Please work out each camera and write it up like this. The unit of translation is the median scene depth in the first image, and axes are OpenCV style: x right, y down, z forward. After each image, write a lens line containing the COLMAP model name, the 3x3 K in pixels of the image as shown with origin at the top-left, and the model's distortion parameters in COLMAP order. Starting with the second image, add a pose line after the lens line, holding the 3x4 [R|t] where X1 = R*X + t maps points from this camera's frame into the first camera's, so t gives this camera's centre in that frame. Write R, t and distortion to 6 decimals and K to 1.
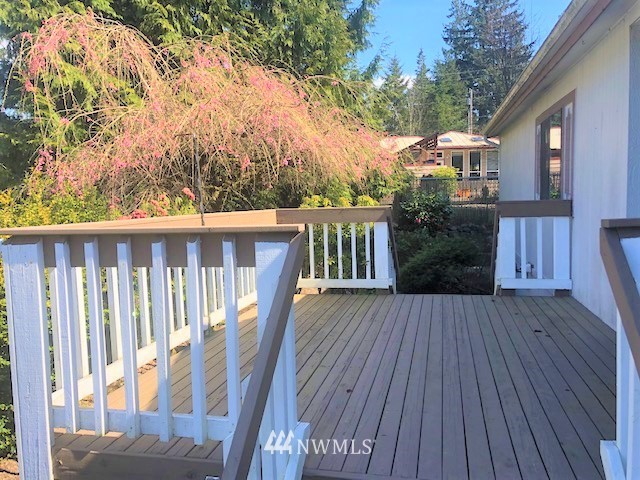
lens RADIAL K [[513.7, 0, 319.5], [0, 513.7, 237.7], [0, 0, 1]] dist [-0.005455, 0.013740]
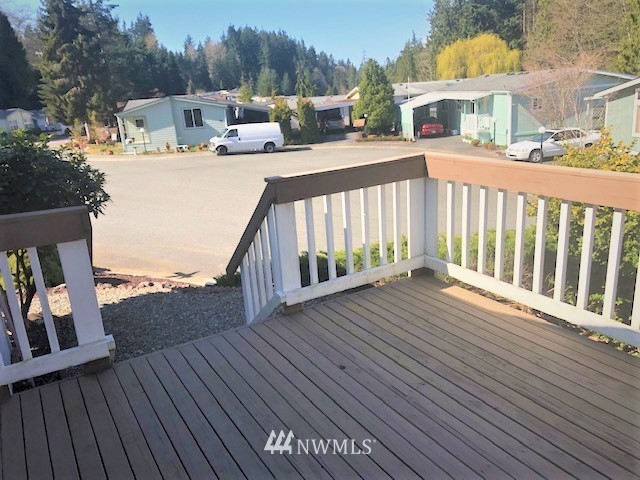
lens RADIAL K [[513.7, 0, 320.5], [0, 513.7, 240.5], [0, 0, 1]] dist [-0.005455, 0.013740]
pose [[-0.709983, 0.275224, -0.648209, 0.530152], [0.029103, 0.931147, 0.363480, -0.237620], [0.703617, 0.239200, -0.669109, 1.243258]]
